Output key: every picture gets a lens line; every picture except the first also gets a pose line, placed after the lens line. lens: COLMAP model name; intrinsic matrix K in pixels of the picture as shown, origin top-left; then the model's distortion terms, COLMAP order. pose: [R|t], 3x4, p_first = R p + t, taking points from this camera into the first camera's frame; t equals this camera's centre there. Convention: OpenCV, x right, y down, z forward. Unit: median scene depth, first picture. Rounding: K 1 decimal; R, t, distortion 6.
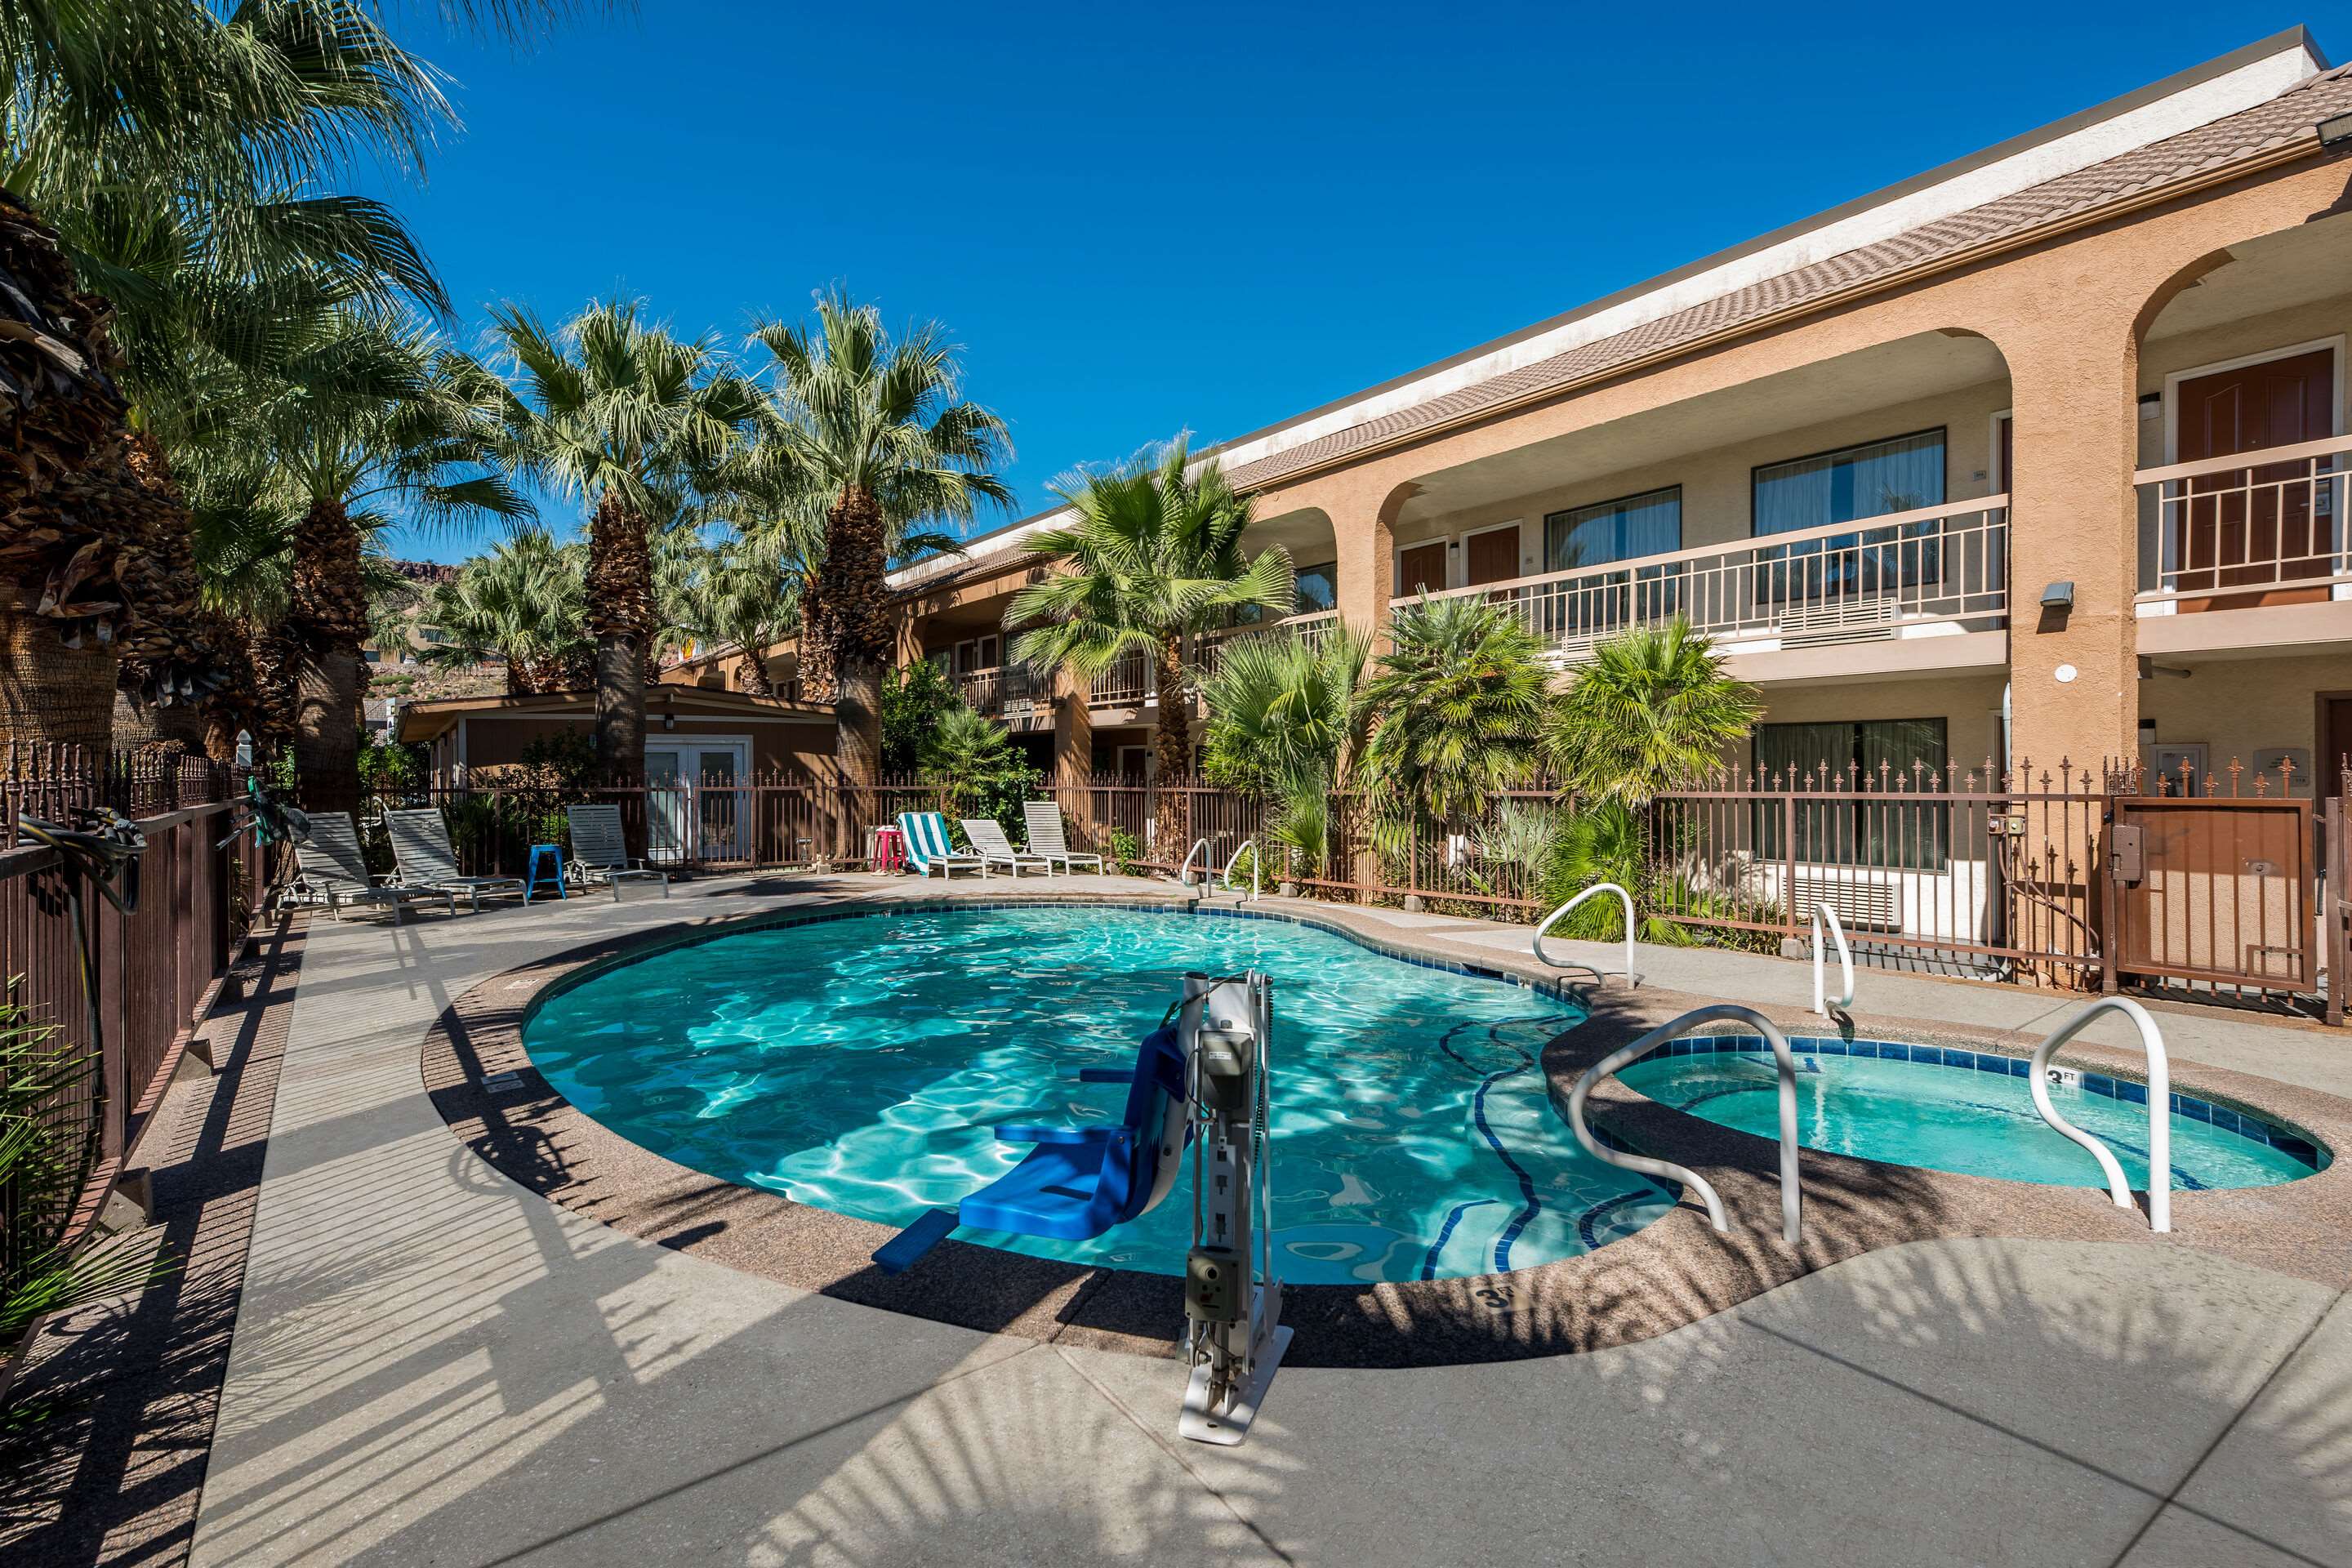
lens RADIAL K [[1154.4, 0, 1176.0], [0, 1154.4, 784.0], [0, 0, 1]] dist [0.029922, -0.000216]
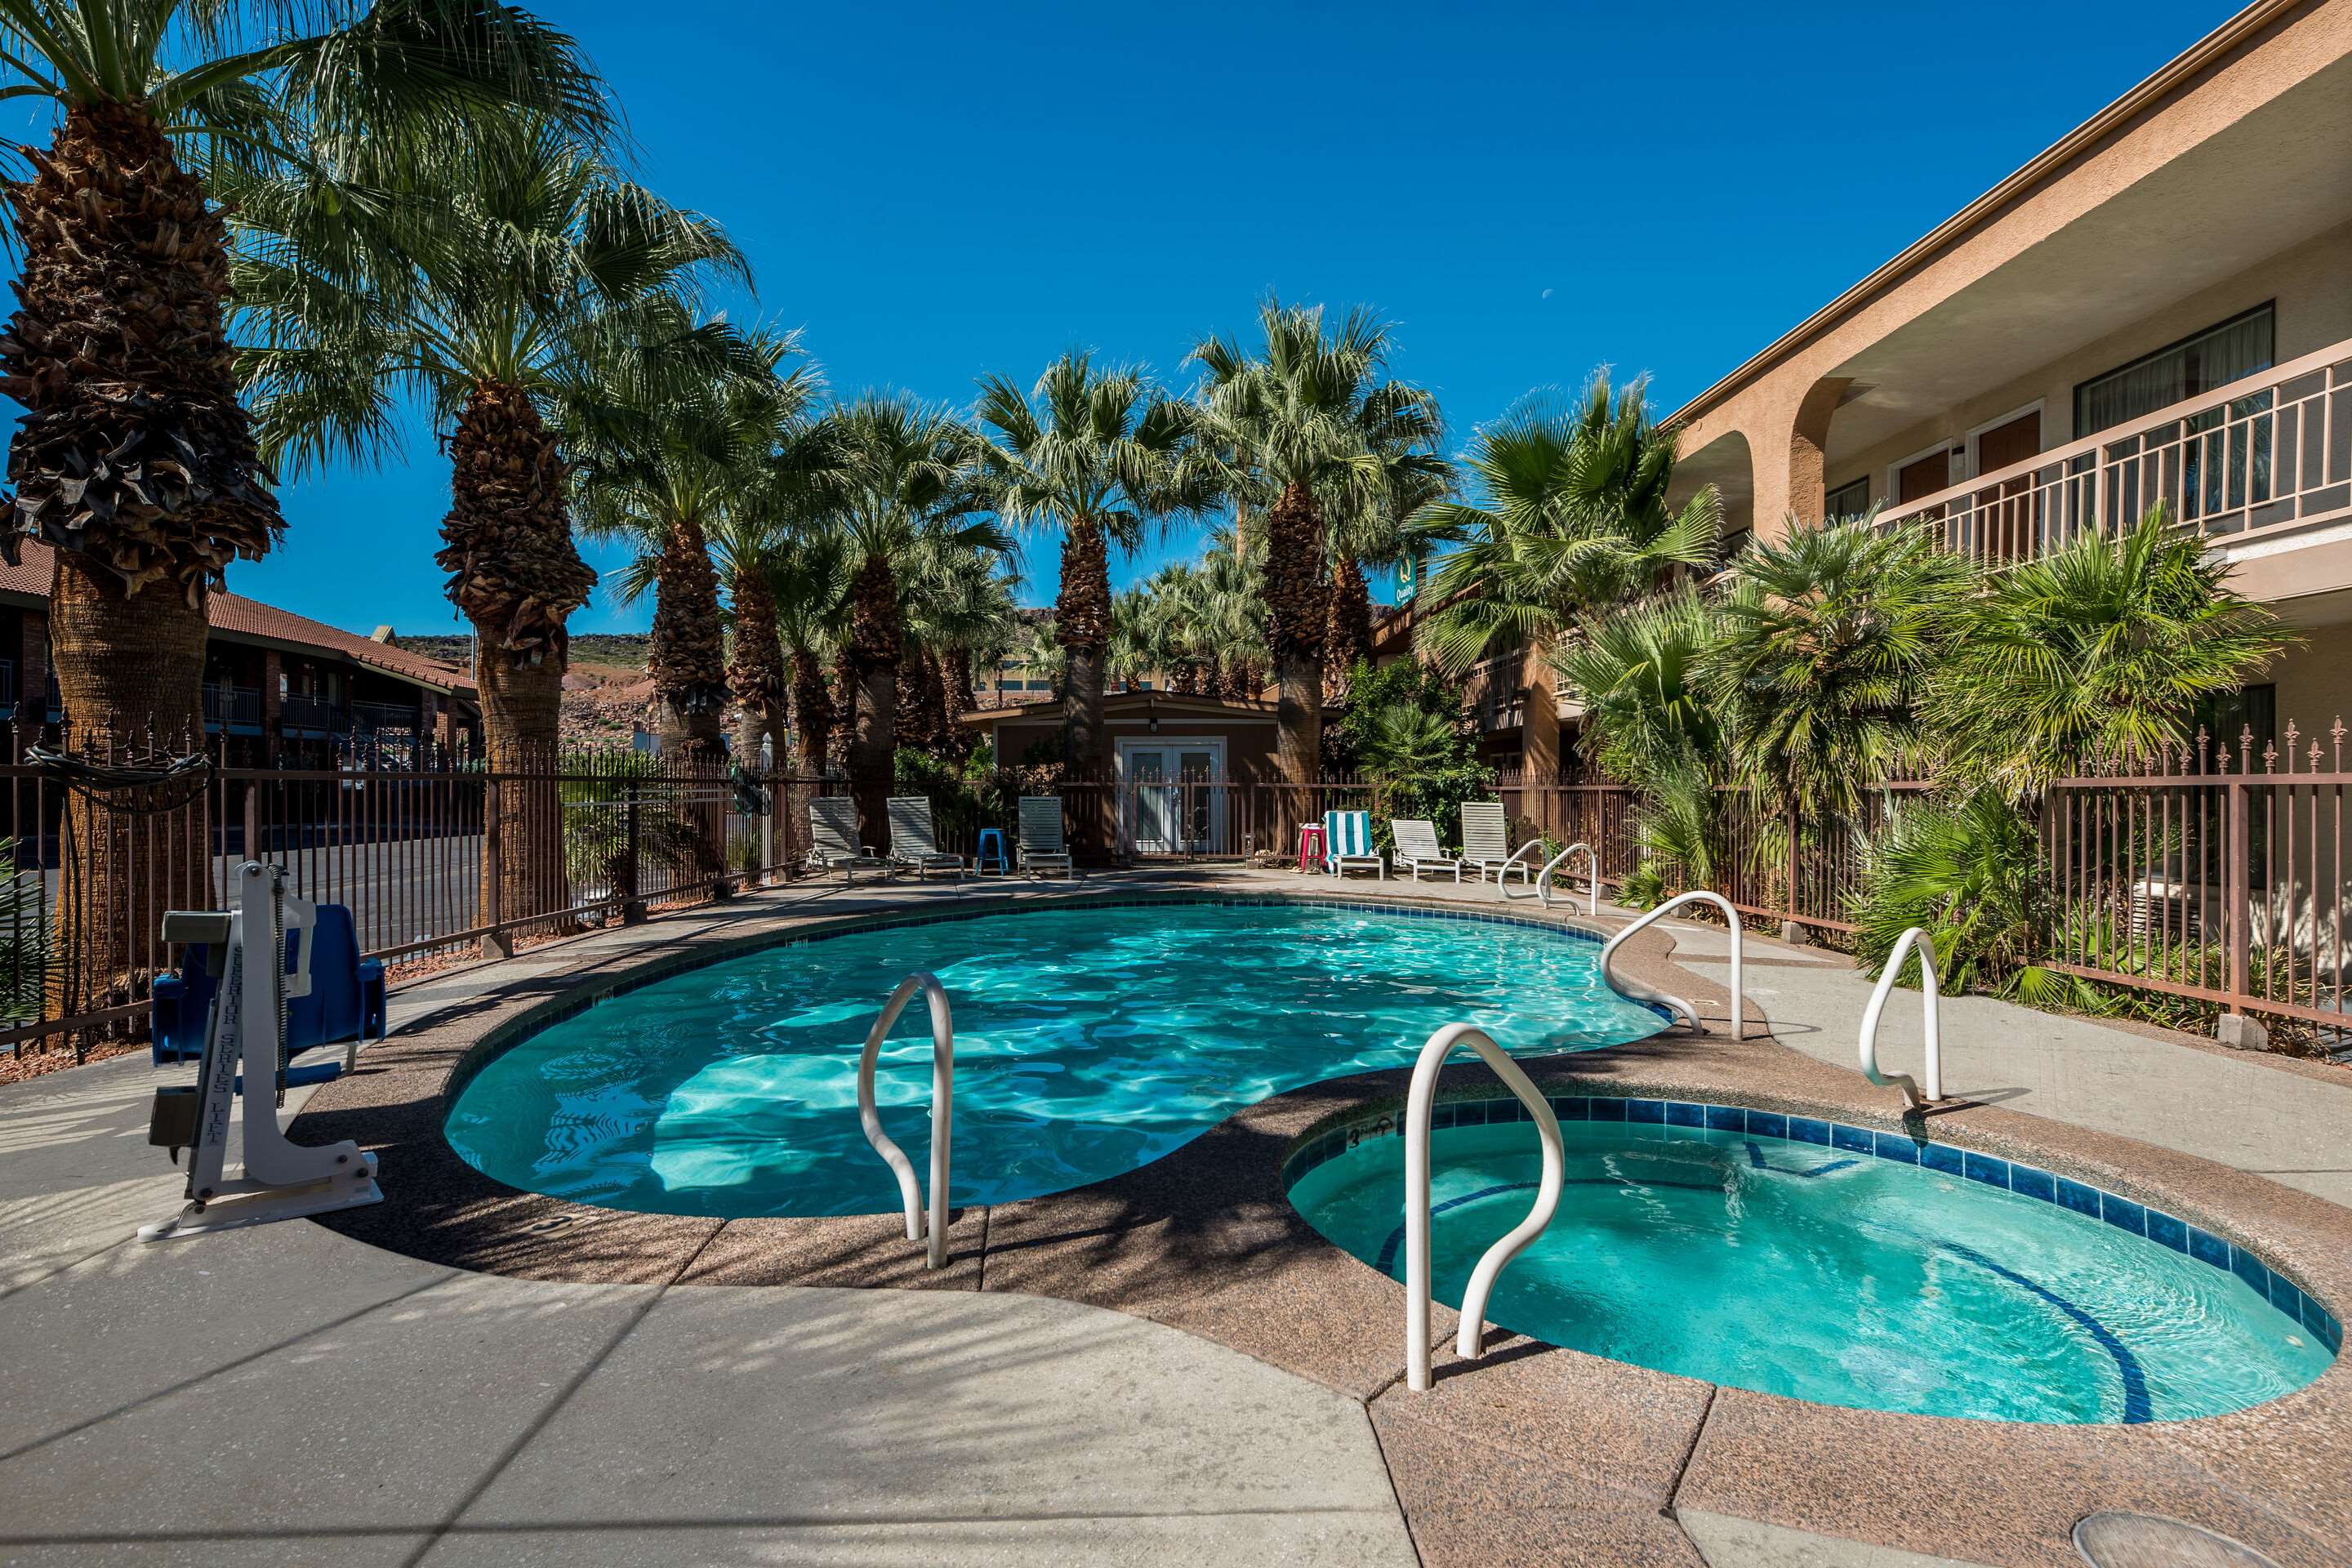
lens RADIAL K [[1206.4, 0, 1176.0], [0, 1206.4, 784.0], [0, 0, 1]] dist [0.030599, -0.000283]
pose [[0.823700, 0.003224, -0.567017, 0.268410], [-0.010308, 0.999904, -0.009289, 0.014594], [0.566933, 0.013497, 0.823653, 0.092437]]
